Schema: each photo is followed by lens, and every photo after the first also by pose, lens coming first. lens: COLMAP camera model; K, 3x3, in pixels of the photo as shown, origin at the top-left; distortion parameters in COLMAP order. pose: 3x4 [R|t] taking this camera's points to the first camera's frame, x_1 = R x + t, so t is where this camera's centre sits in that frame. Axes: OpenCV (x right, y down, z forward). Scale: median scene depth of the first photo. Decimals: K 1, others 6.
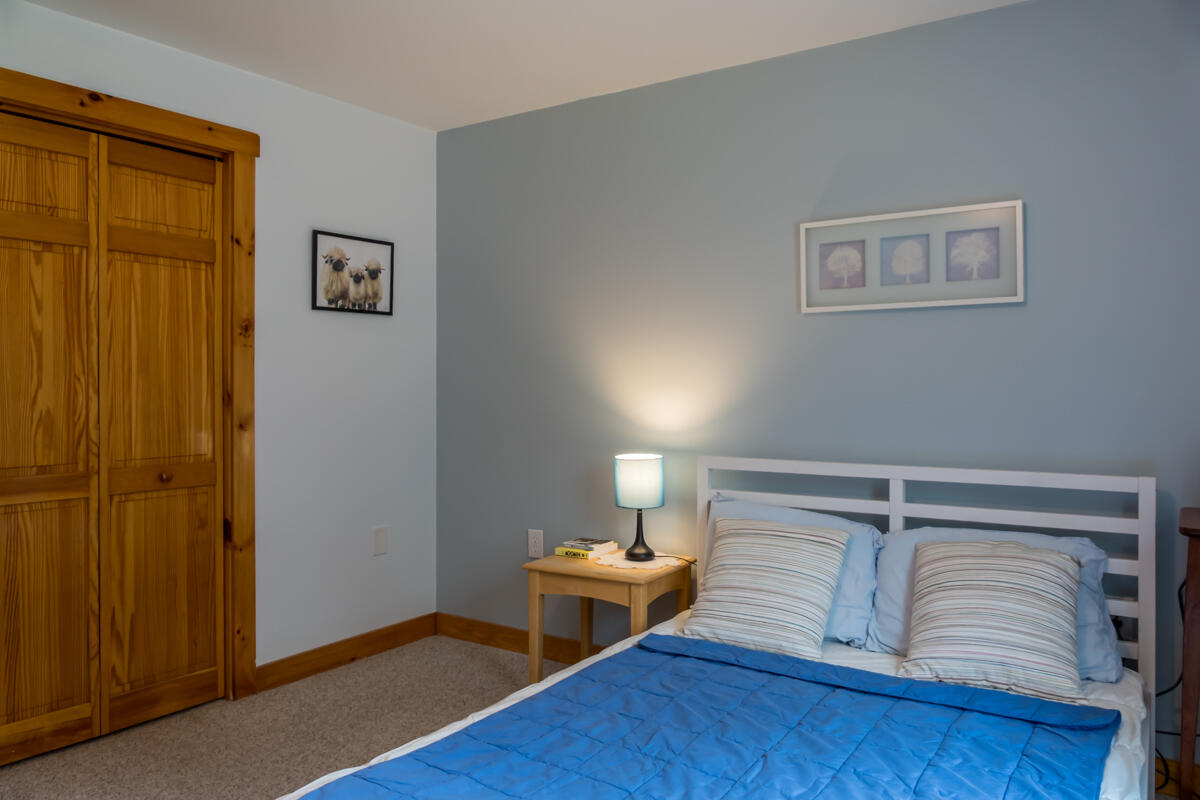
lens RADIAL K [[868.0, 0, 601.1], [0, 868.0, 391.8], [0, 0, 1]] dist [-0.008382, -0.009753]
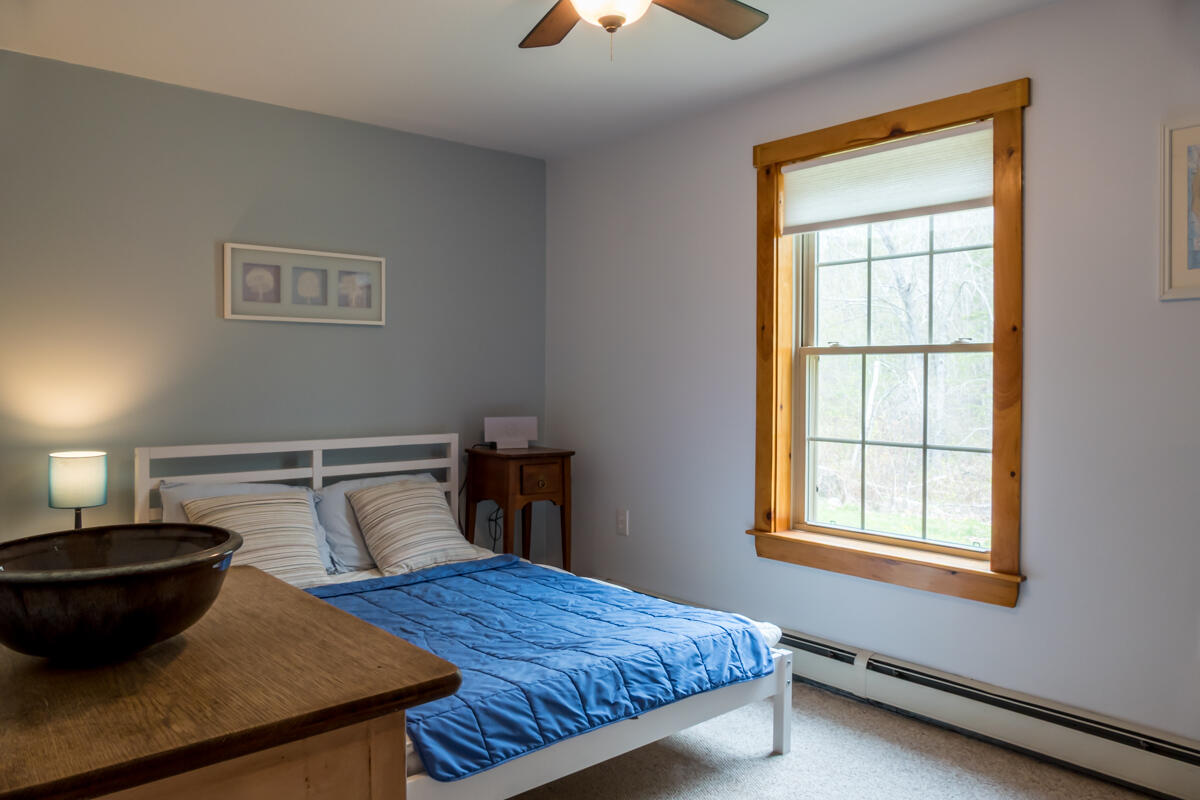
lens RADIAL K [[868.0, 0, 585.3], [0, 868.0, 377.9], [0, 0, 1]] dist [-0.008382, -0.009753]
pose [[0.276632, 0.002172, 0.960974, -0.837543], [0.004564, 0.999983, -0.003574, -0.004198], [-0.960965, 0.005375, 0.276617, 0.226568]]
